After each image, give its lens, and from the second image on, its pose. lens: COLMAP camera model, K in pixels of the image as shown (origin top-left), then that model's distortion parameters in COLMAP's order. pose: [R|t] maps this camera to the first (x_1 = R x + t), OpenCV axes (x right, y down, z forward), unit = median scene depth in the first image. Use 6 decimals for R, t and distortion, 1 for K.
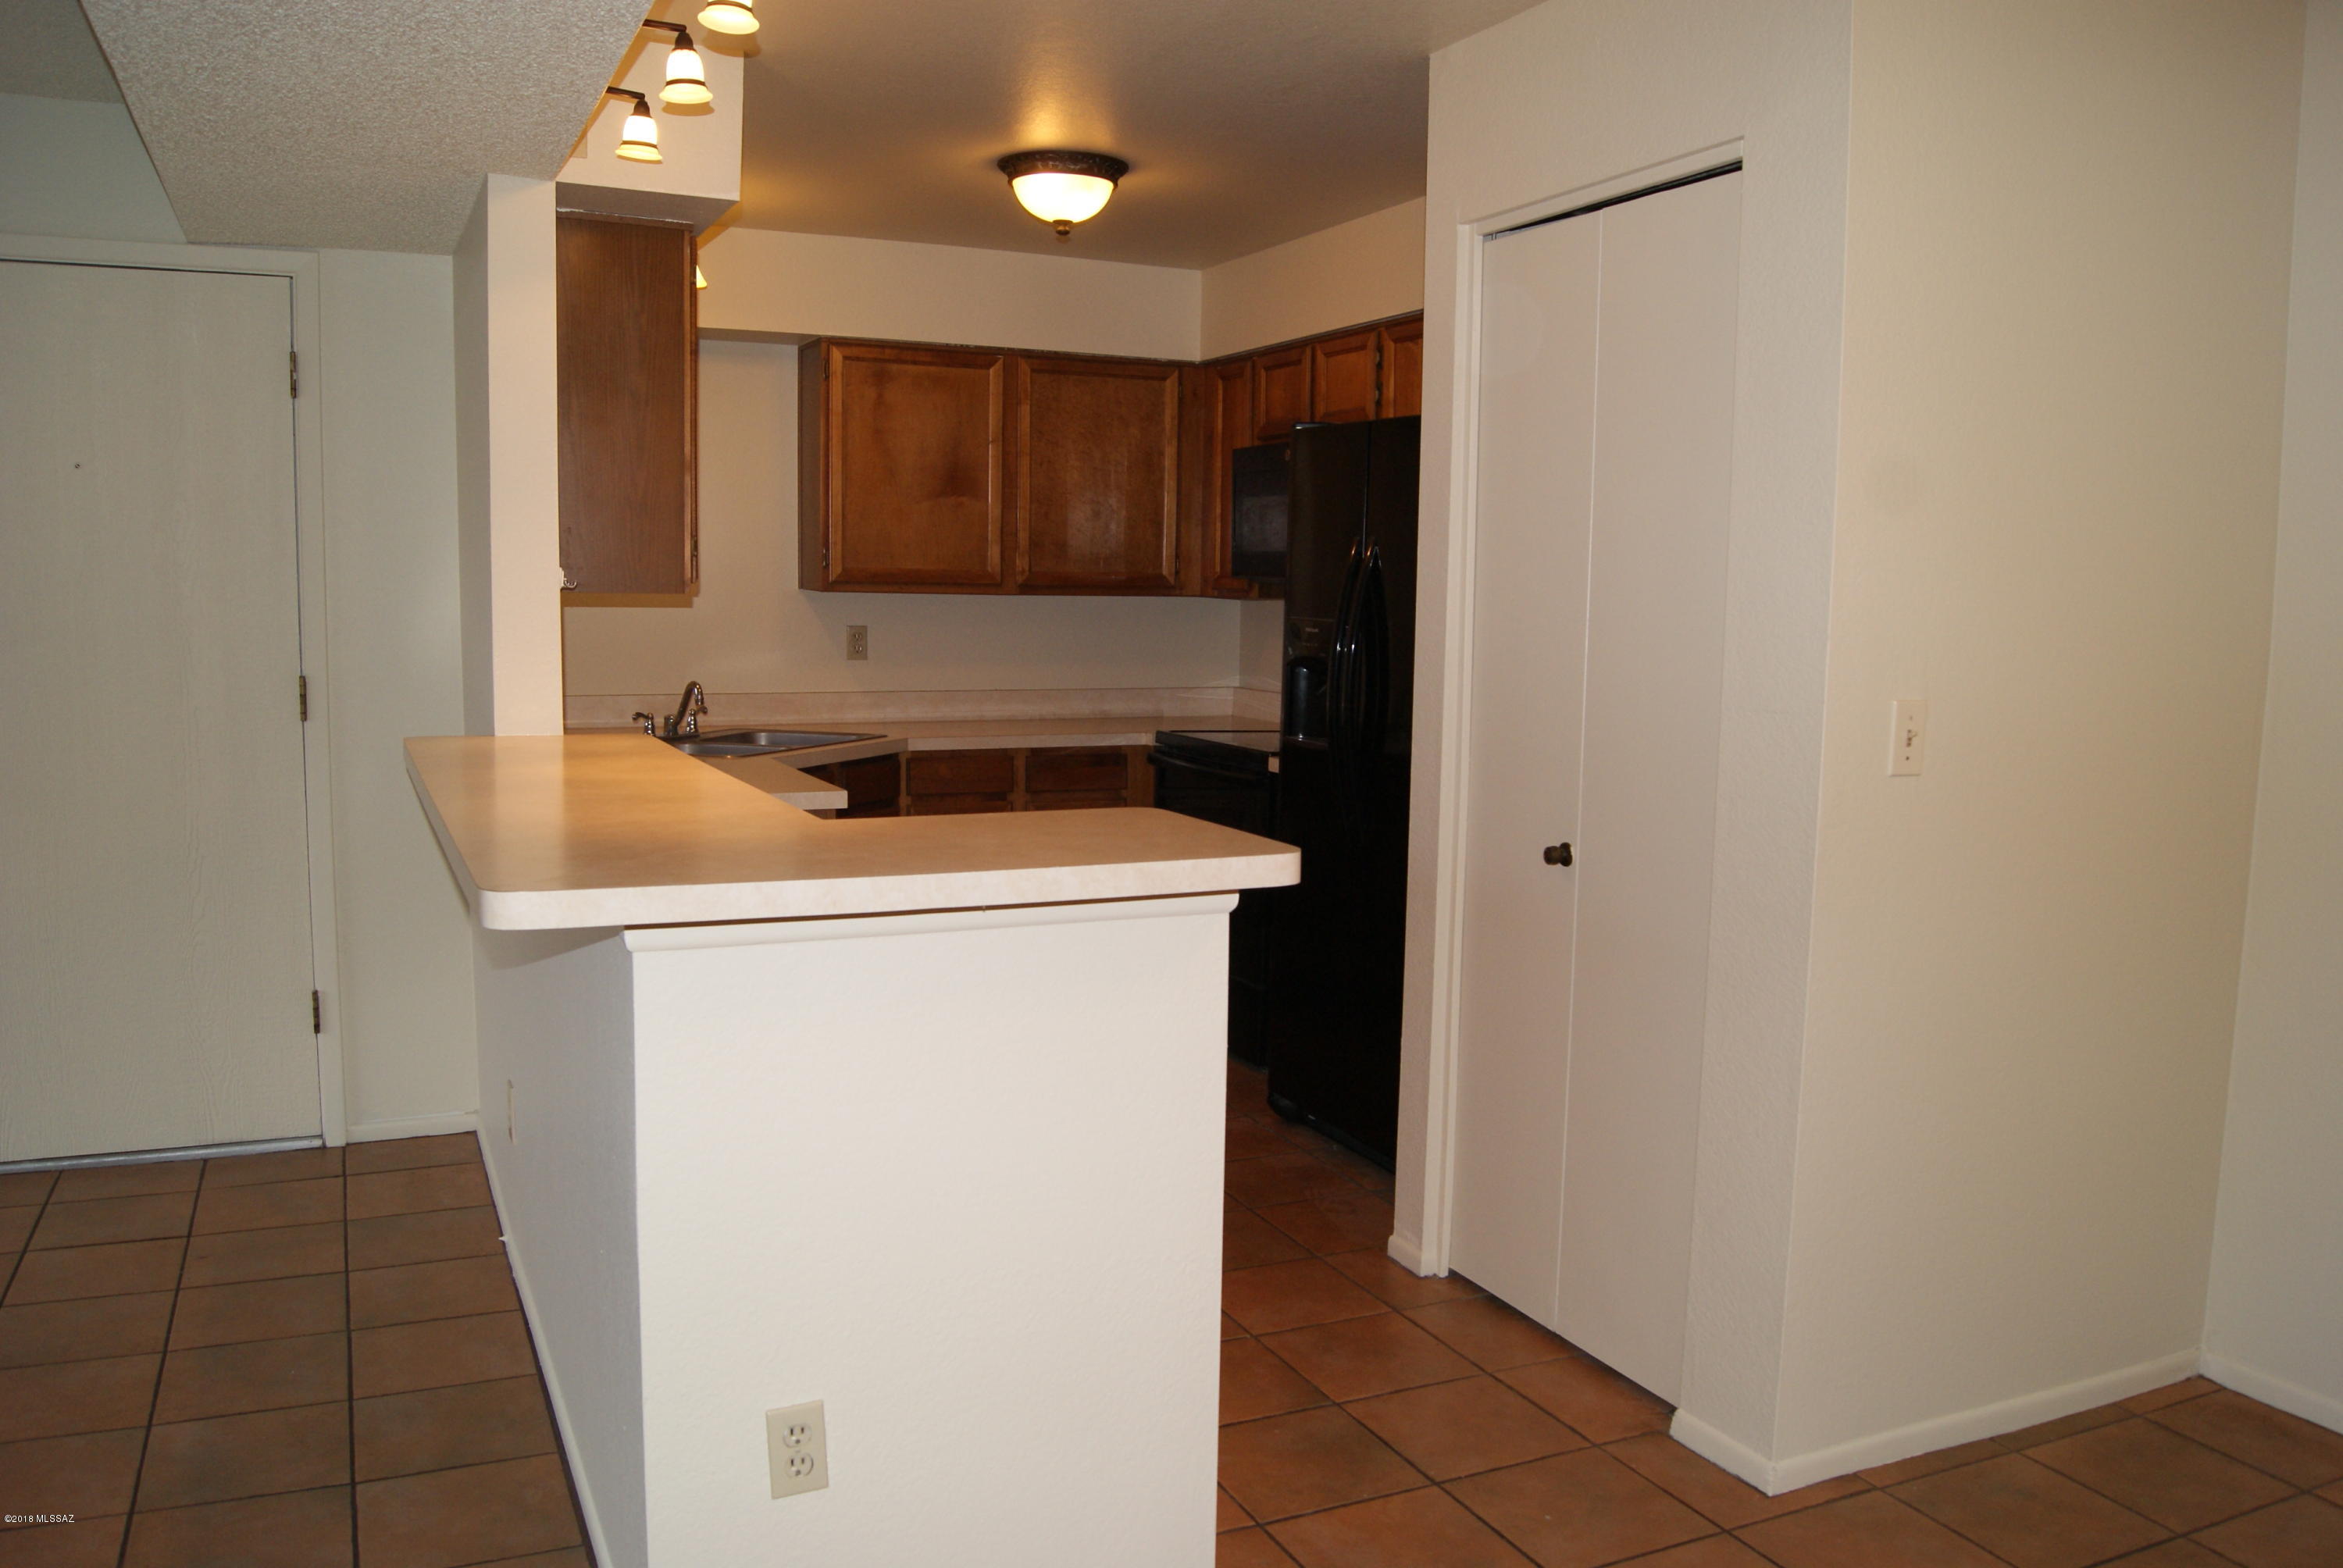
lens RADIAL K [[1815.1, 0, 1170.7], [0, 1815.1, 787.8], [0, 0, 1]] dist [-0.083497, 0.017023]
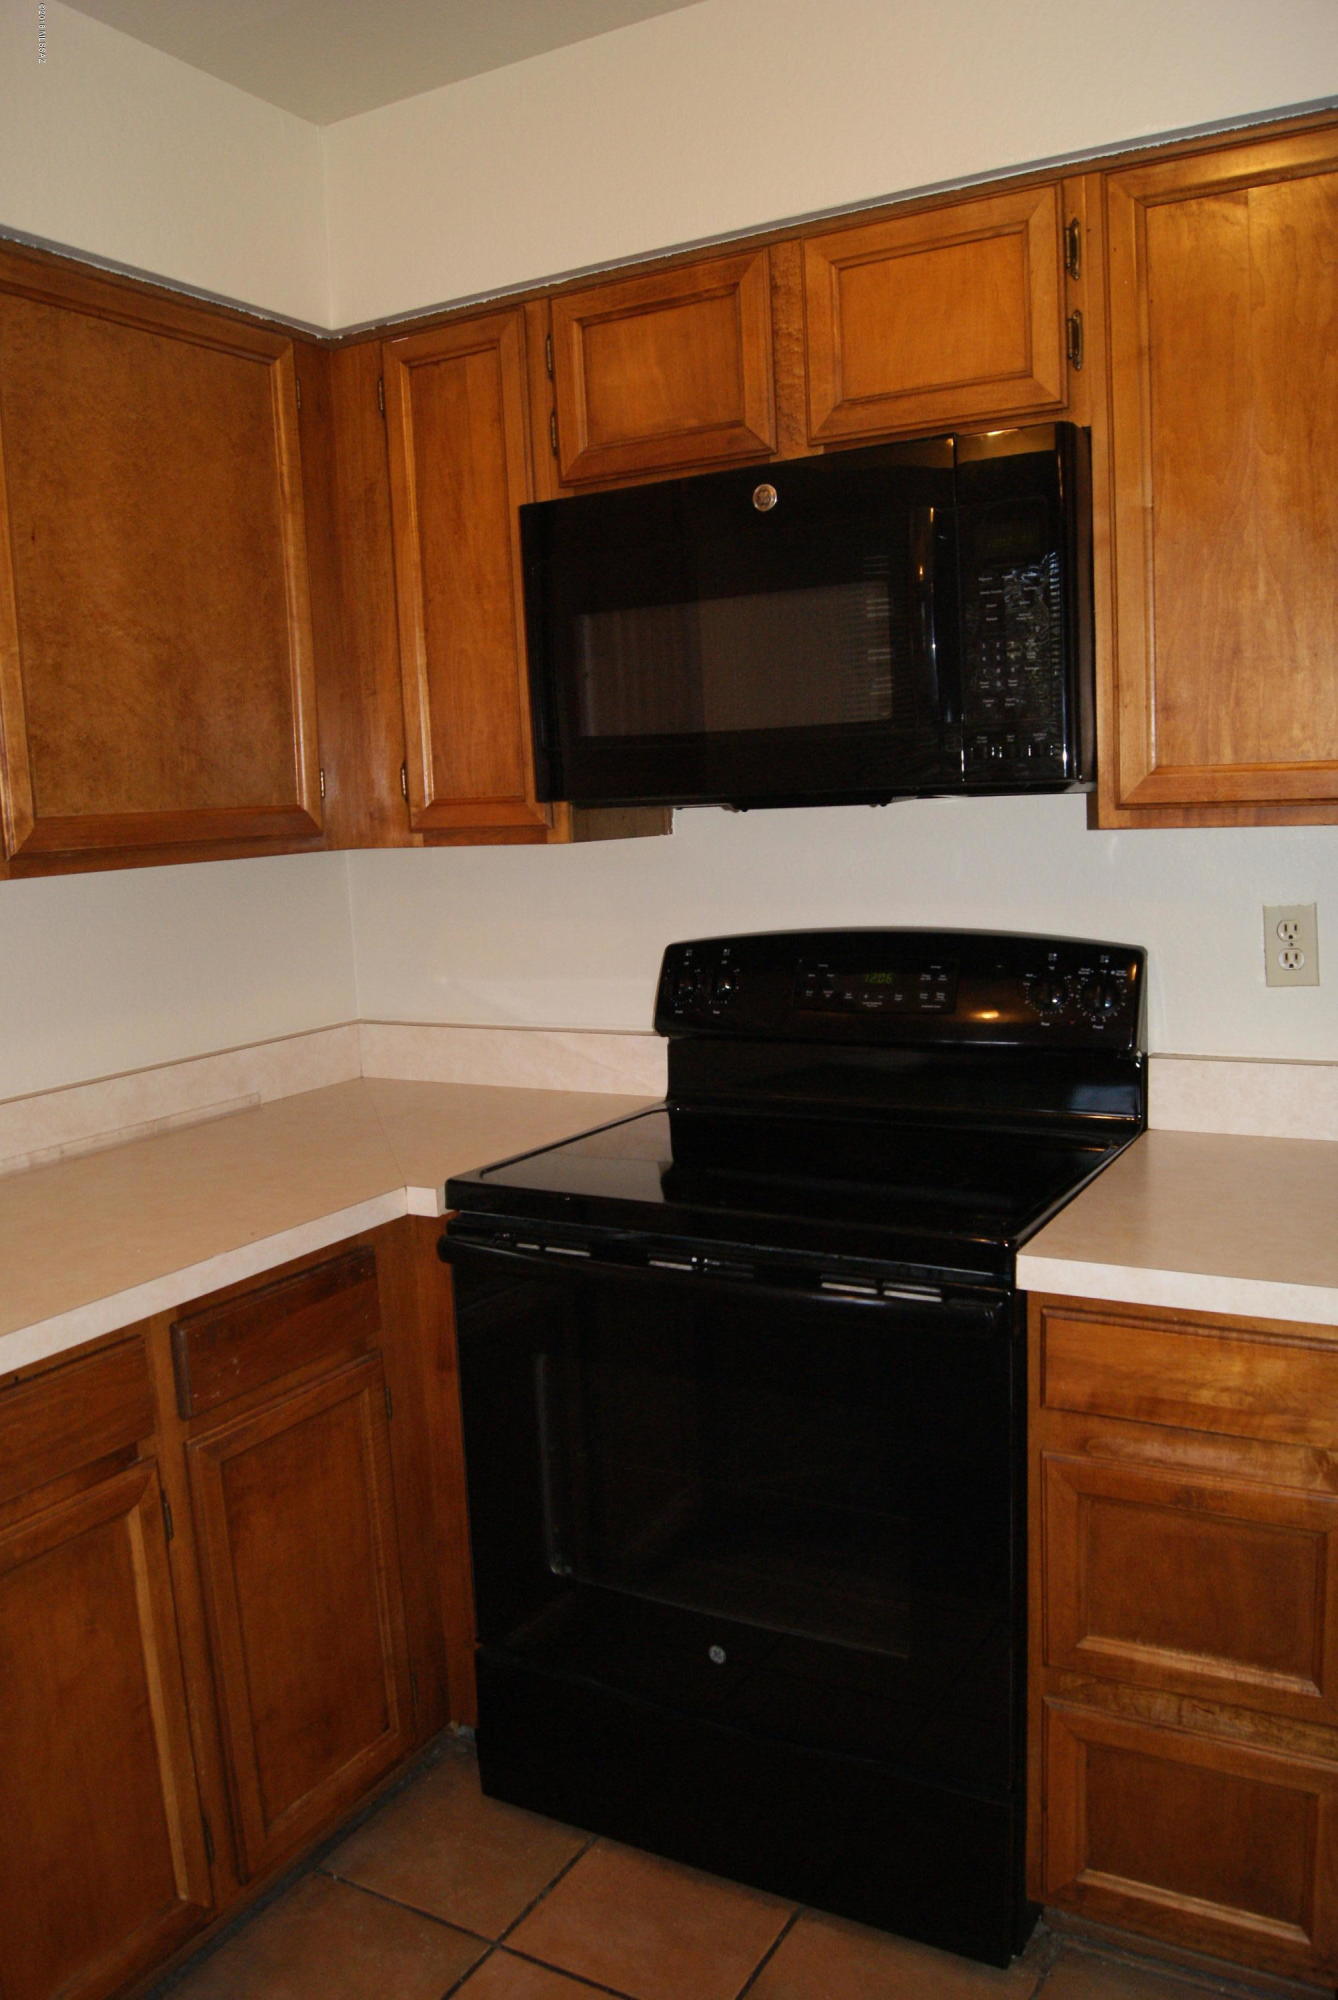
lens RADIAL K [[1549.5, 0, 671.5], [0, 1549.5, 1006.6], [0, 0, 1]] dist [-0.083497, 0.017023]
pose [[0.813421, -0.130689, 0.566804, -0.161313], [0.119842, 0.991181, 0.056553, -0.085200], [-0.569196, 0.021925, 0.821909, 0.683225]]
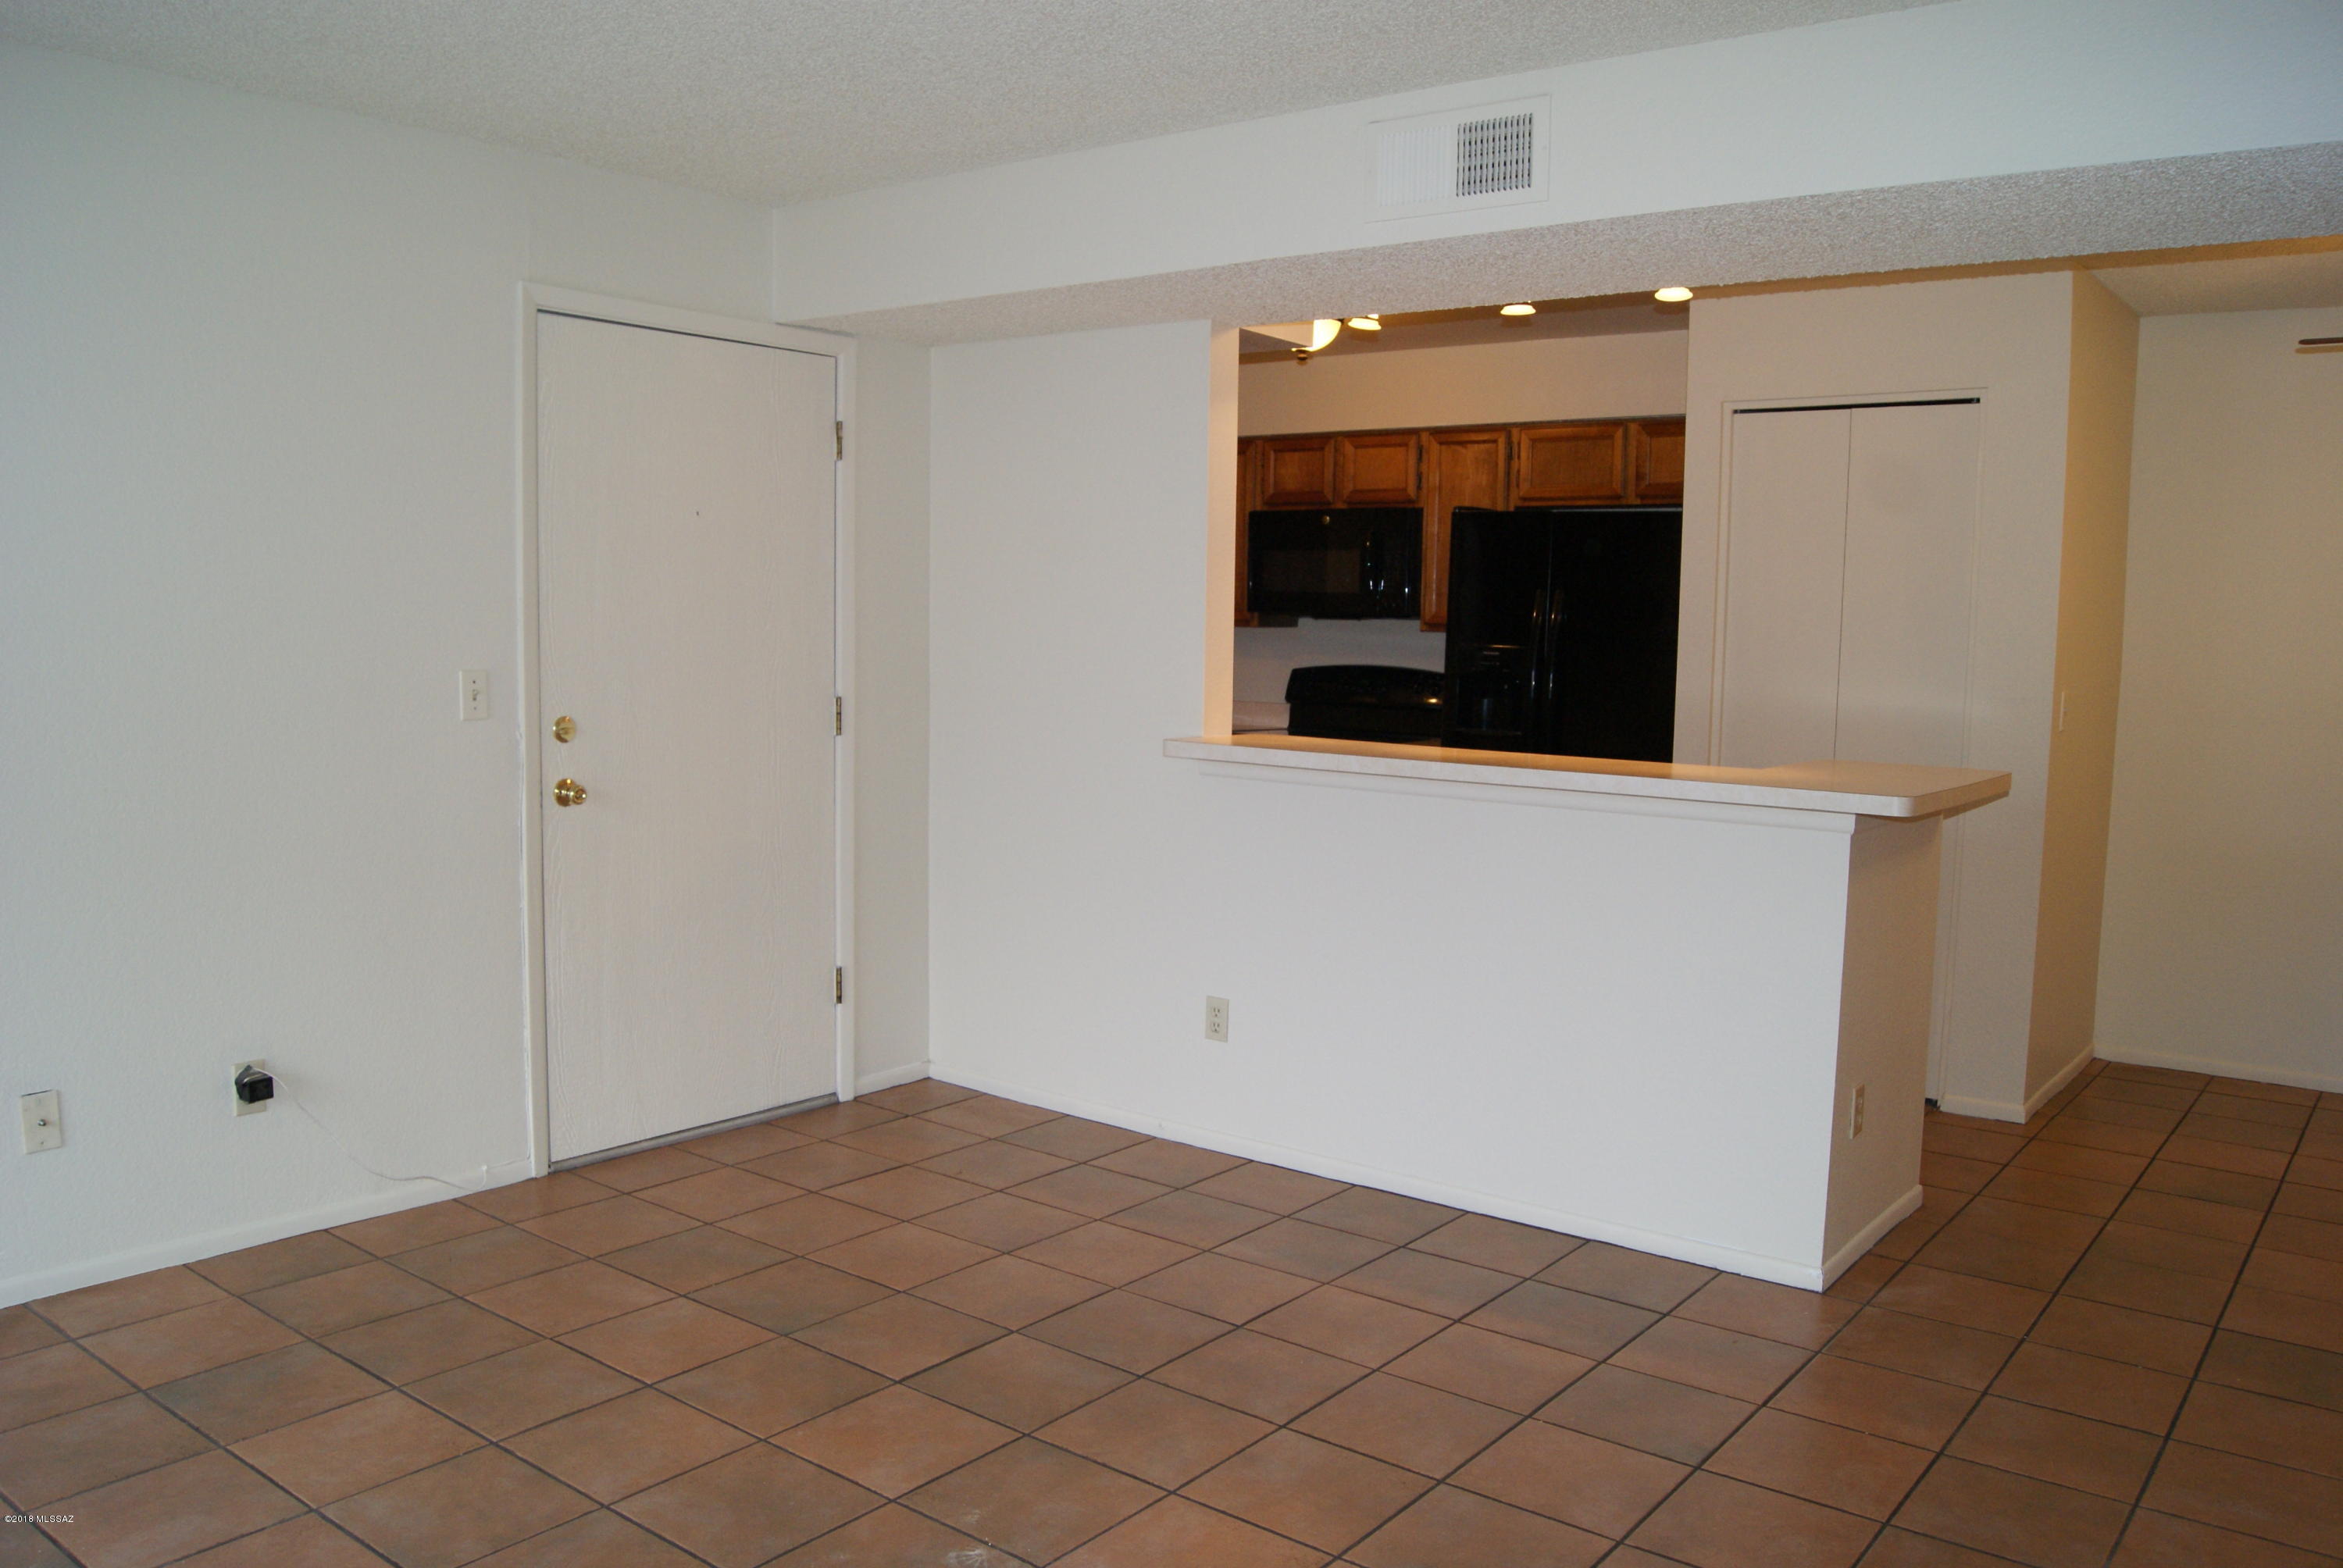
lens RADIAL K [[1815.1, 0, 1155.1], [0, 1815.1, 782.4], [0, 0, 1]] dist [-0.083497, 0.017023]
pose [[0.887648, -0.039979, 0.458785, -0.627880], [0.044775, 0.998997, 0.000422, 0.001796], [-0.458342, 0.020167, 0.888547, -0.111896]]
